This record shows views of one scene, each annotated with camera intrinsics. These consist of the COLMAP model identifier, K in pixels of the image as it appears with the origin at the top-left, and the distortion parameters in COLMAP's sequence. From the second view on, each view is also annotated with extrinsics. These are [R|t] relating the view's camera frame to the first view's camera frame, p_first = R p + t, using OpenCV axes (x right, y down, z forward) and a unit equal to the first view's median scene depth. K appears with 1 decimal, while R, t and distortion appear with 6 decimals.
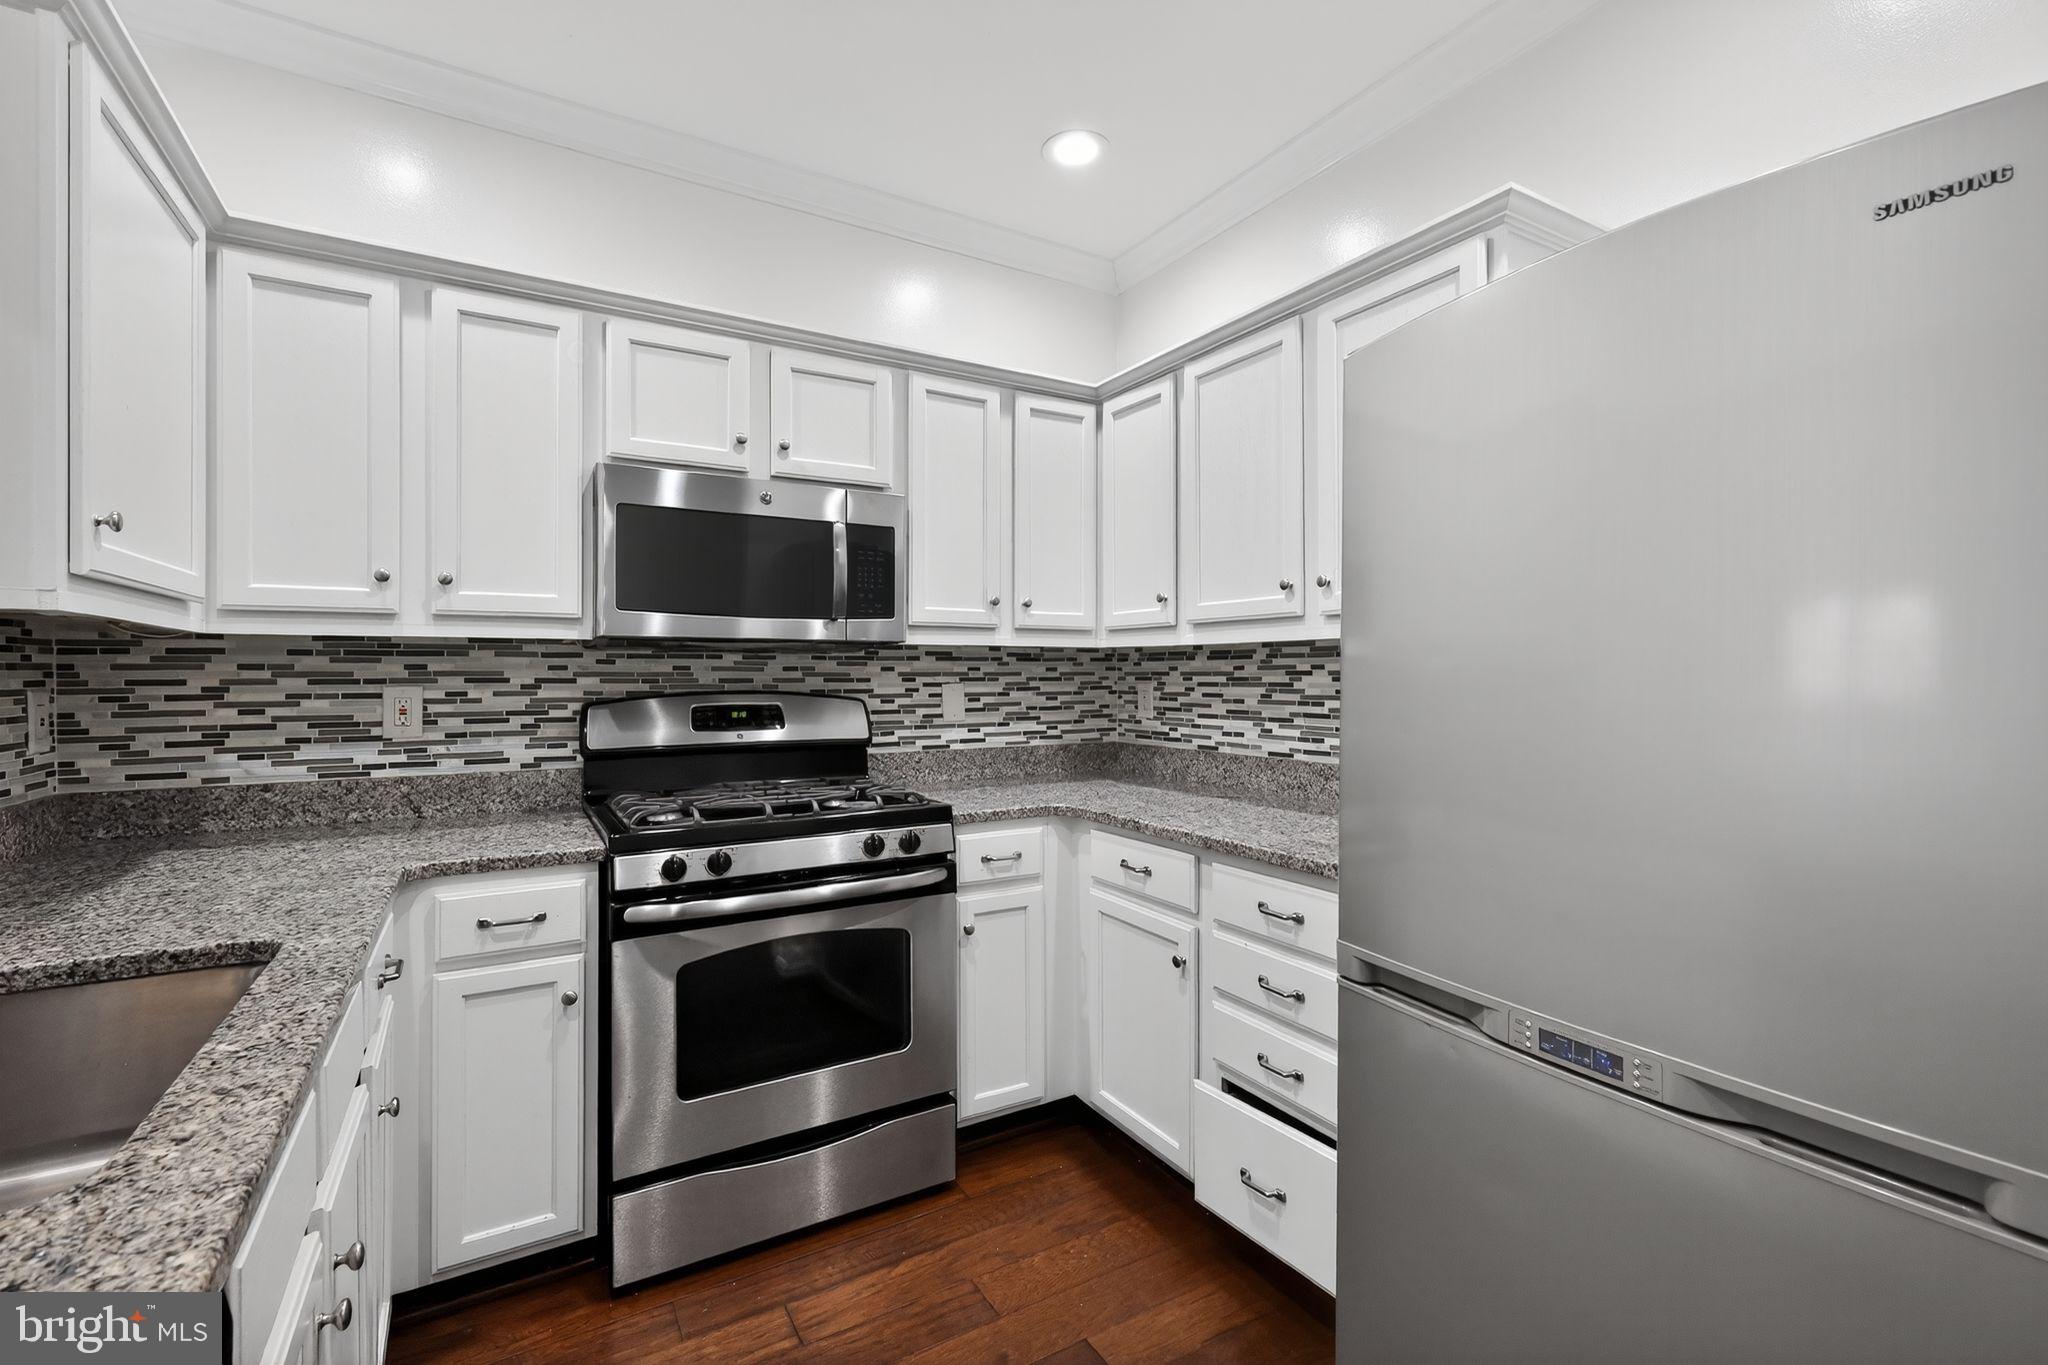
lens RADIAL K [[897.3, 0, 1025.5], [0, 897.3, 675.9], [0, 0, 1]] dist [0.004976, -0.000168]
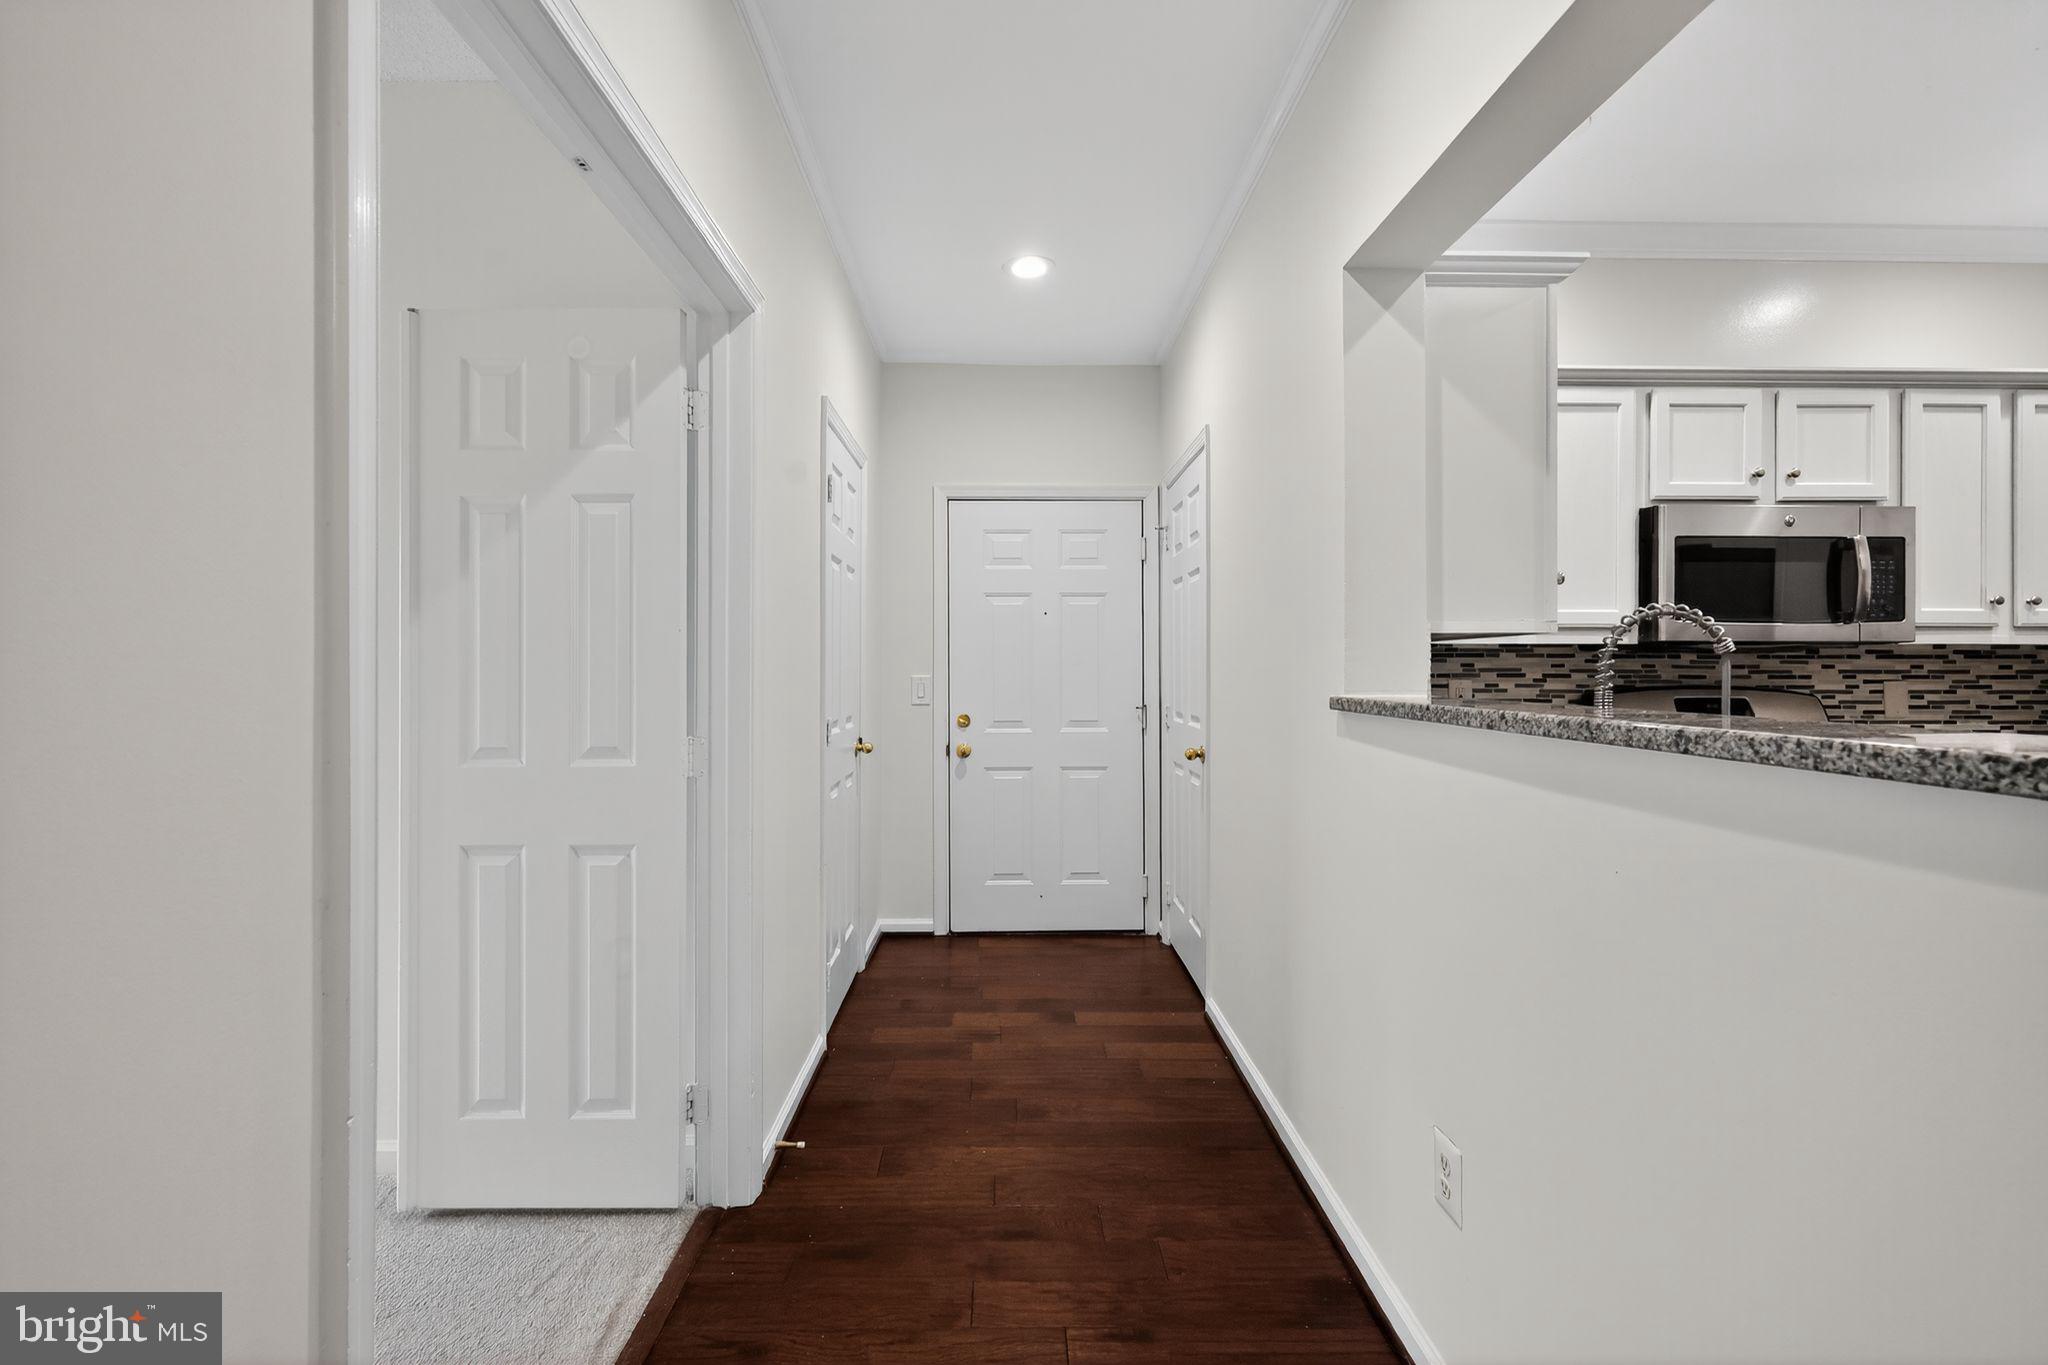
lens RADIAL K [[905.0, 0, 1026.0], [0, 905.0, 666.3], [0, 0, 1]] dist [0.002692, 0.000153]
pose [[0.871433, 0.000695, -0.490514, -0.553797], [-0.003890, 0.999977, -0.005495, 0.001706], [0.490499, 0.006697, 0.871416, -0.495005]]
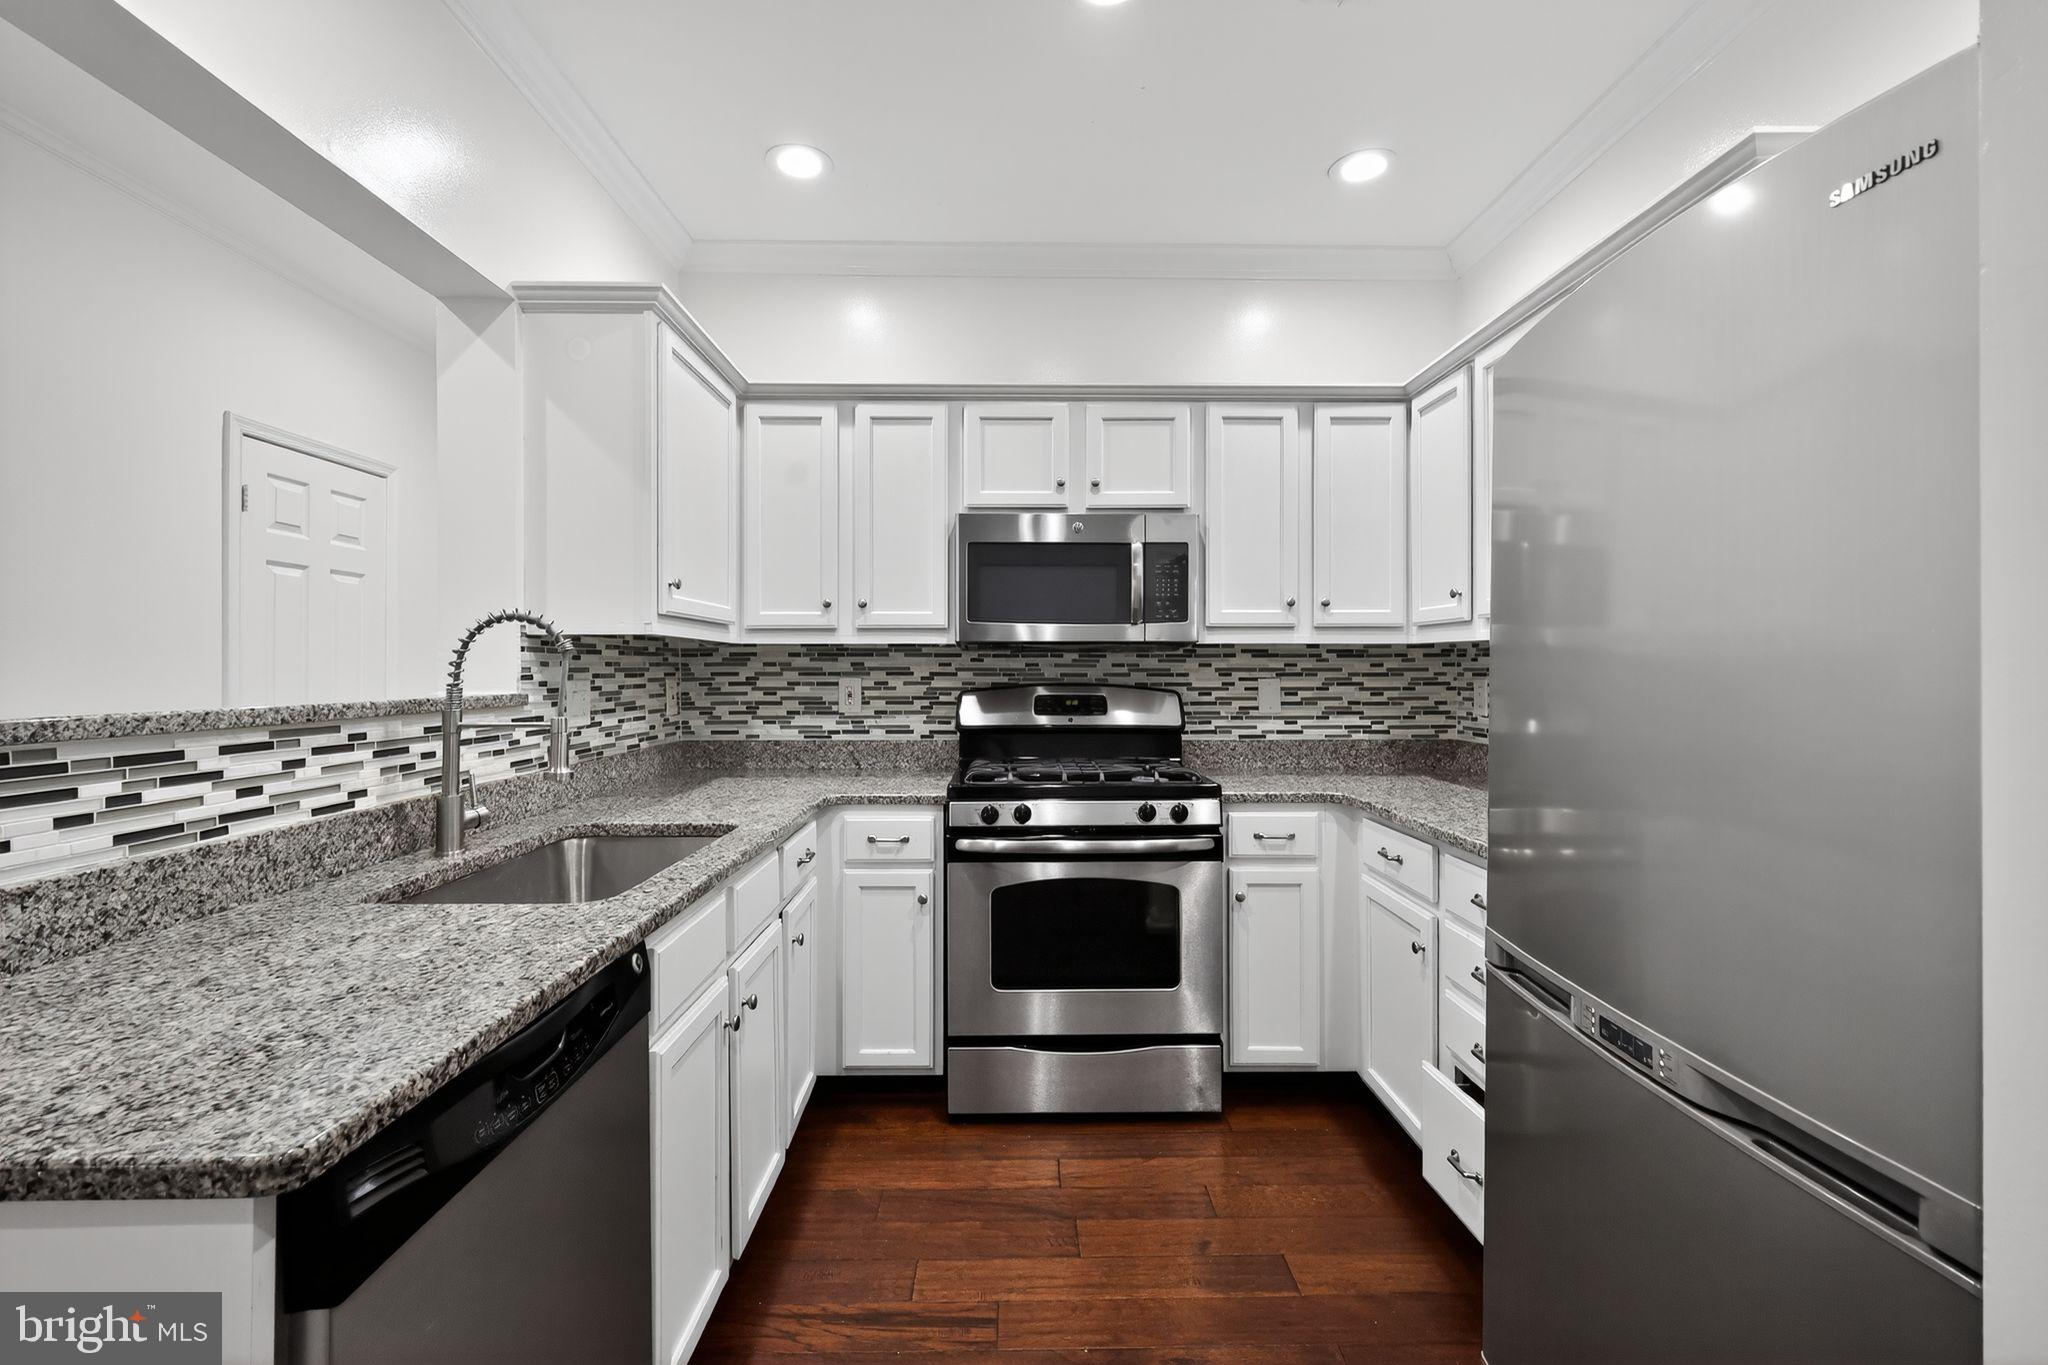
lens RADIAL K [[897.3, 0, 1025.5], [0, 897.3, 675.9], [0, 0, 1]] dist [0.004976, -0.000168]
pose [[0.868147, 0.005050, -0.496281, 0.254922], [-0.002515, 0.999980, 0.005775, -0.000204], [0.496300, -0.003765, 0.868143, -0.108897]]
